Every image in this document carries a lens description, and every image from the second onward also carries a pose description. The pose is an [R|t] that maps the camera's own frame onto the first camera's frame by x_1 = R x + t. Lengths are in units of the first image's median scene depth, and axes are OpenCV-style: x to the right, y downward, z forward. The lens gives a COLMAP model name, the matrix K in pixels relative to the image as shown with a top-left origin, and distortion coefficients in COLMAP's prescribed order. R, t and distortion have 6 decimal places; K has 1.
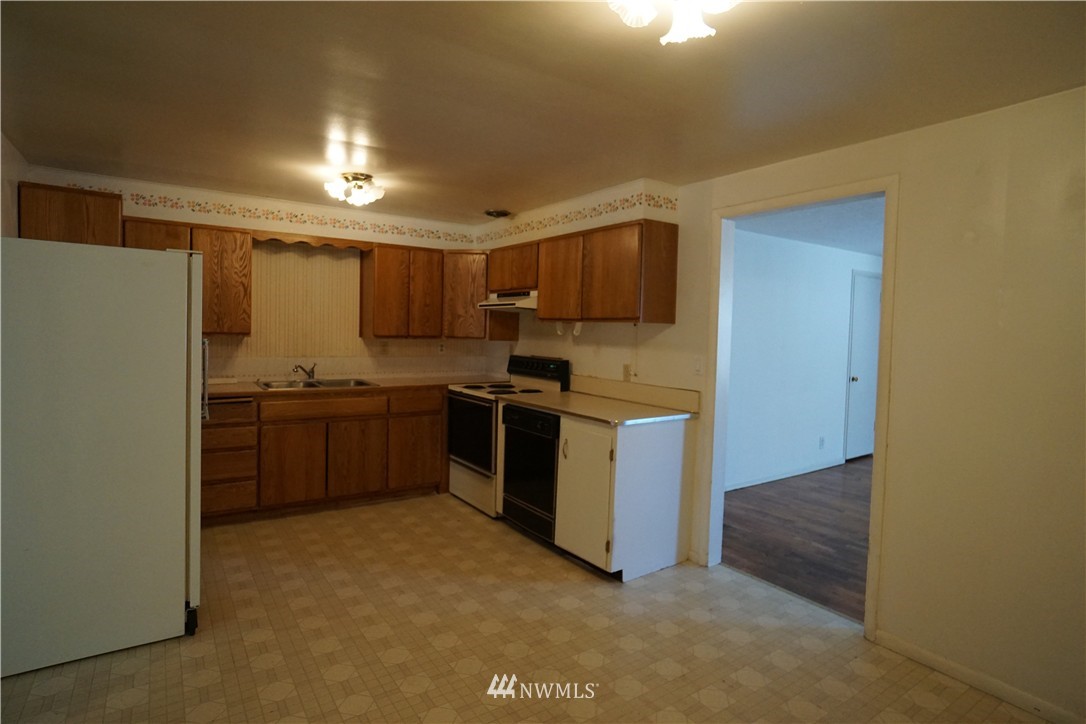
lens RADIAL K [[555.6, 0, 541.6], [0, 555.6, 370.9], [0, 0, 1]] dist [-0.025990, 0.000432]
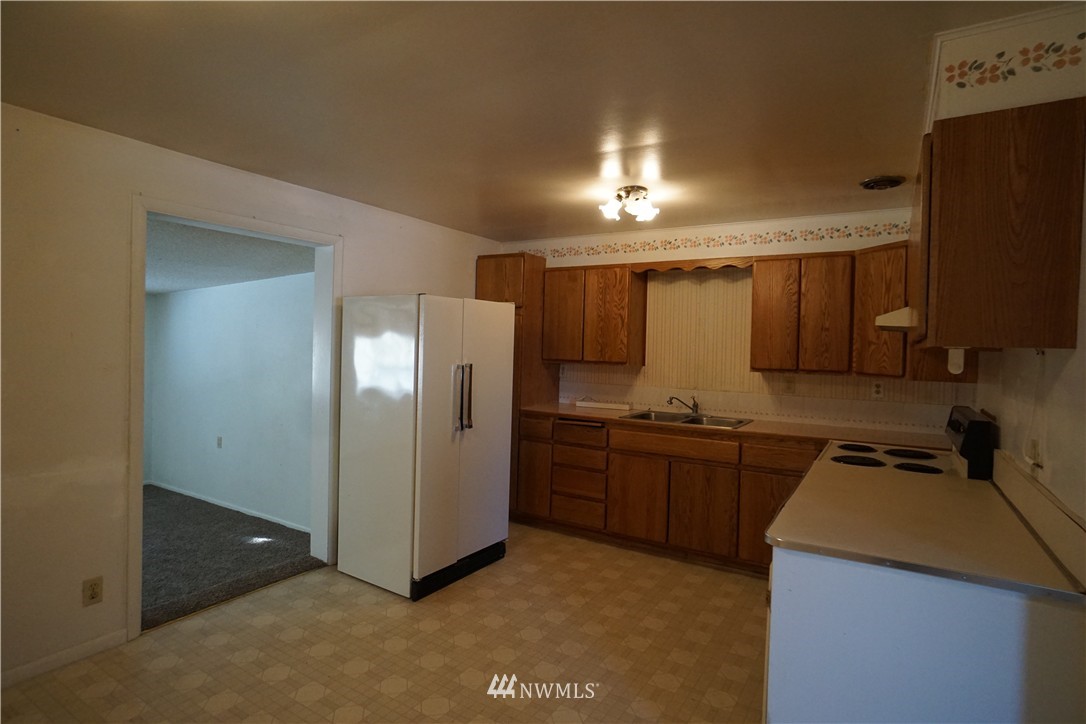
lens RADIAL K [[580.7, 0, 543.0], [0, 580.7, 362.0], [0, 0, 1]] dist [0.001318, 0.000272]
pose [[0.411488, 0.015524, -0.911283, 0.380941], [-0.077506, 0.996829, -0.018017, -0.035223], [0.908113, 0.078044, 0.411387, 0.380117]]
